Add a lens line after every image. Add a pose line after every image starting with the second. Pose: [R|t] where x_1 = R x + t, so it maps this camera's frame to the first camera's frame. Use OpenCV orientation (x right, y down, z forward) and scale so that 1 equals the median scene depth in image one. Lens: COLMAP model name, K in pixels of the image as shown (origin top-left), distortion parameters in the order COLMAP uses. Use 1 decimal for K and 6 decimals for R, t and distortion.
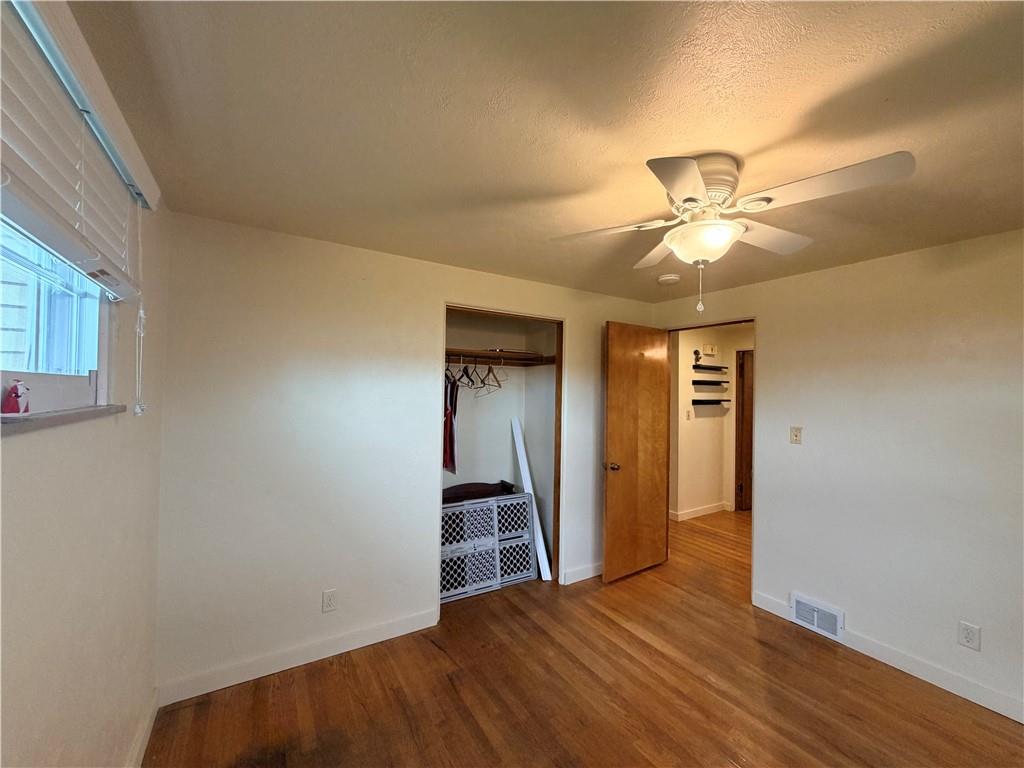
lens RADIAL K [[408.0, 0, 510.2], [0, 408.0, 385.2], [0, 0, 1]] dist [-0.001068, 0.000137]
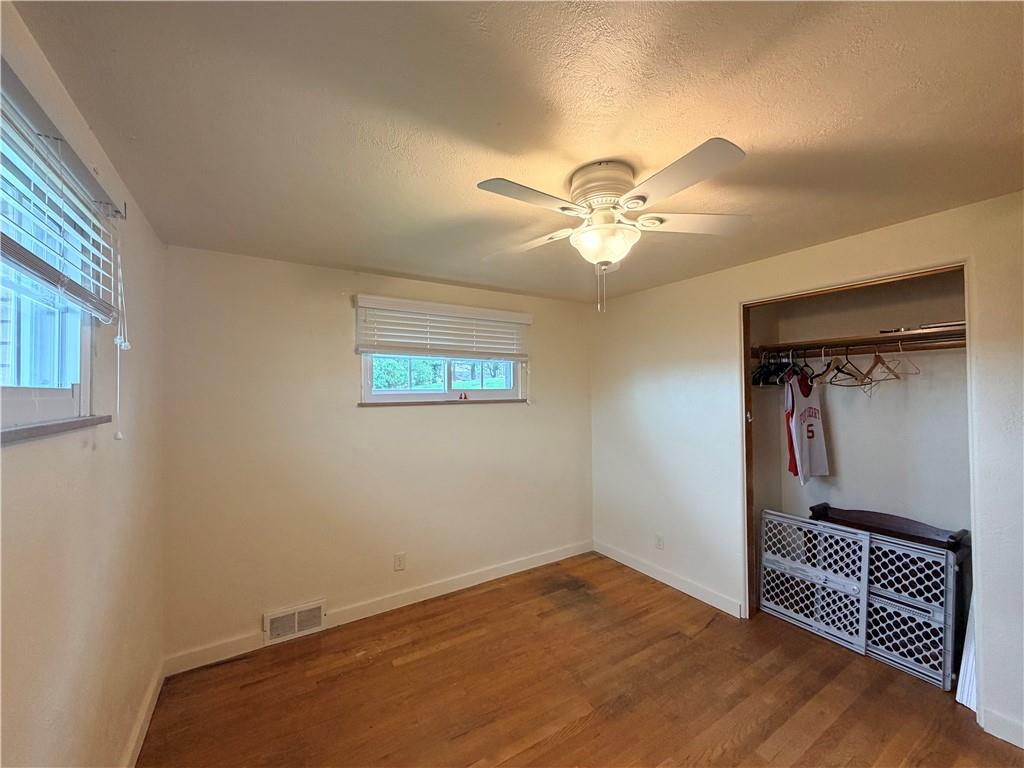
lens RADIAL K [[408.0, 0, 510.2], [0, 408.0, 385.2], [0, 0, 1]] dist [-0.001068, 0.000137]
pose [[0.005618, -0.033198, -0.999433, 0.866545], [0.021949, 0.999212, -0.033067, 0.022763], [0.999743, -0.021751, 0.006342, 0.432175]]
